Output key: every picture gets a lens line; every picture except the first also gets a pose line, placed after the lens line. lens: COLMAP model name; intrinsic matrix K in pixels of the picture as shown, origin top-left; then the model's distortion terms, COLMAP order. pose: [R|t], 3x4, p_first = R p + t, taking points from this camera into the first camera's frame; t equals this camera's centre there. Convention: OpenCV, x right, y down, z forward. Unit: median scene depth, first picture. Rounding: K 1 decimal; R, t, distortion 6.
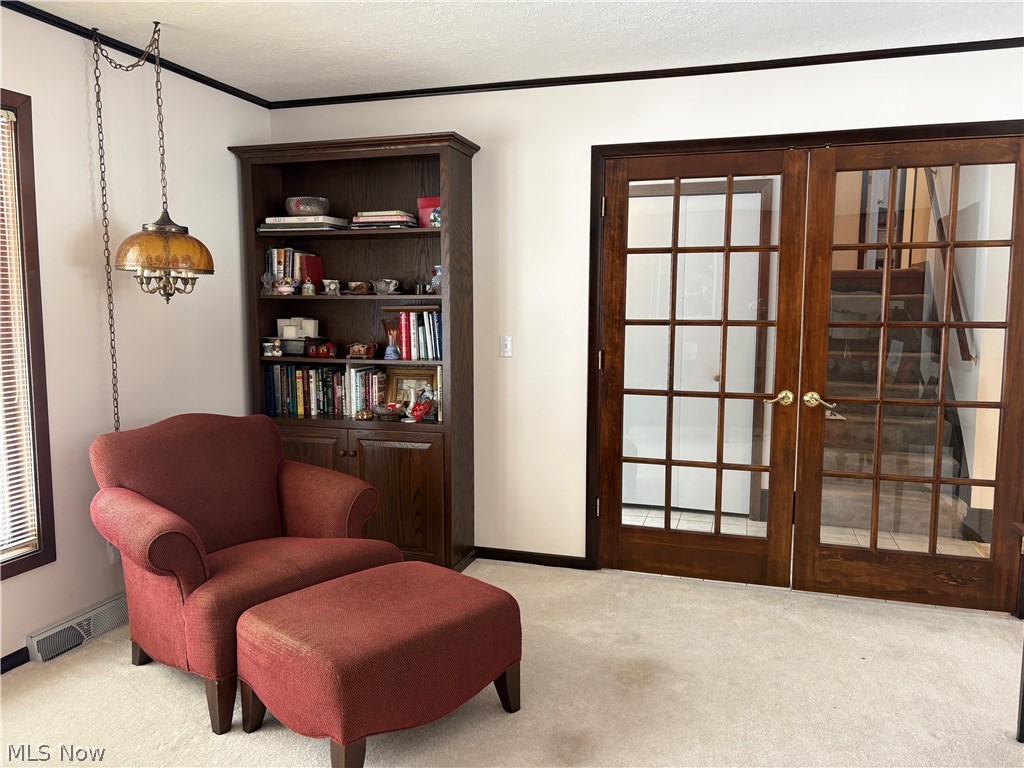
lens RADIAL K [[778.1, 0, 515.5], [0, 778.1, 384.8], [0, 0, 1]] dist [0.049321, -0.047756]
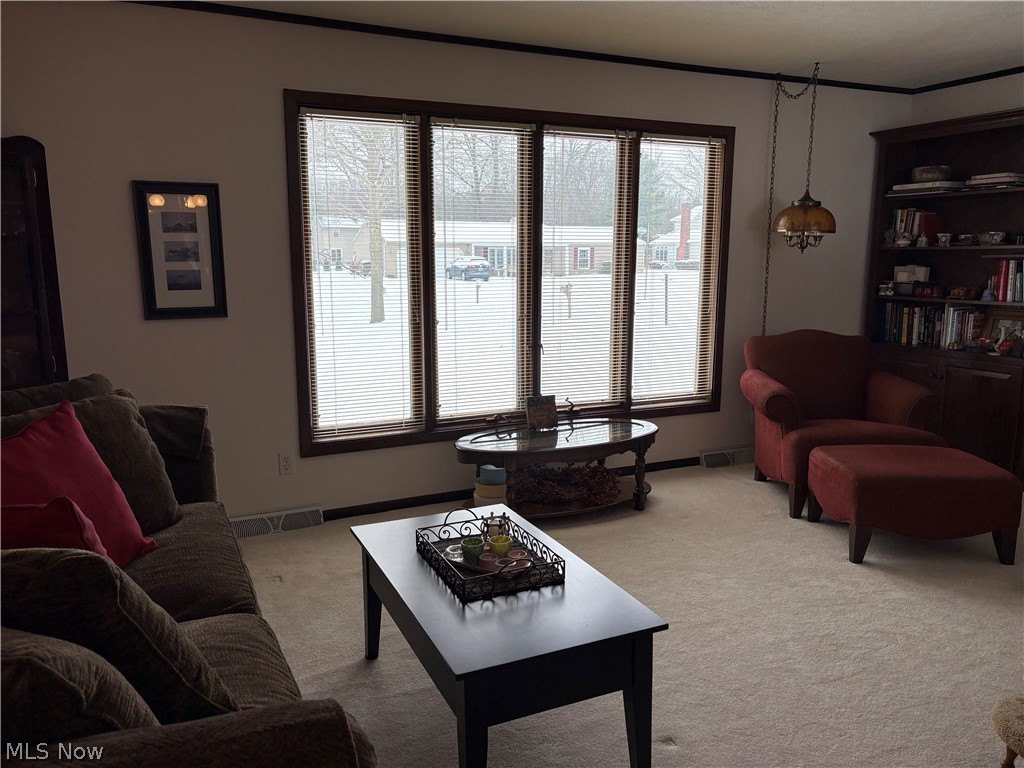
lens RADIAL K [[778.1, 0, 511.9], [0, 778.1, 386.8], [0, 0, 1]] dist [0.049321, -0.047756]
pose [[0.674241, 0.122531, -0.728275, 0.245543], [-0.078374, 0.992443, 0.094418, 0.041164], [0.734341, -0.006583, 0.678749, -0.342419]]
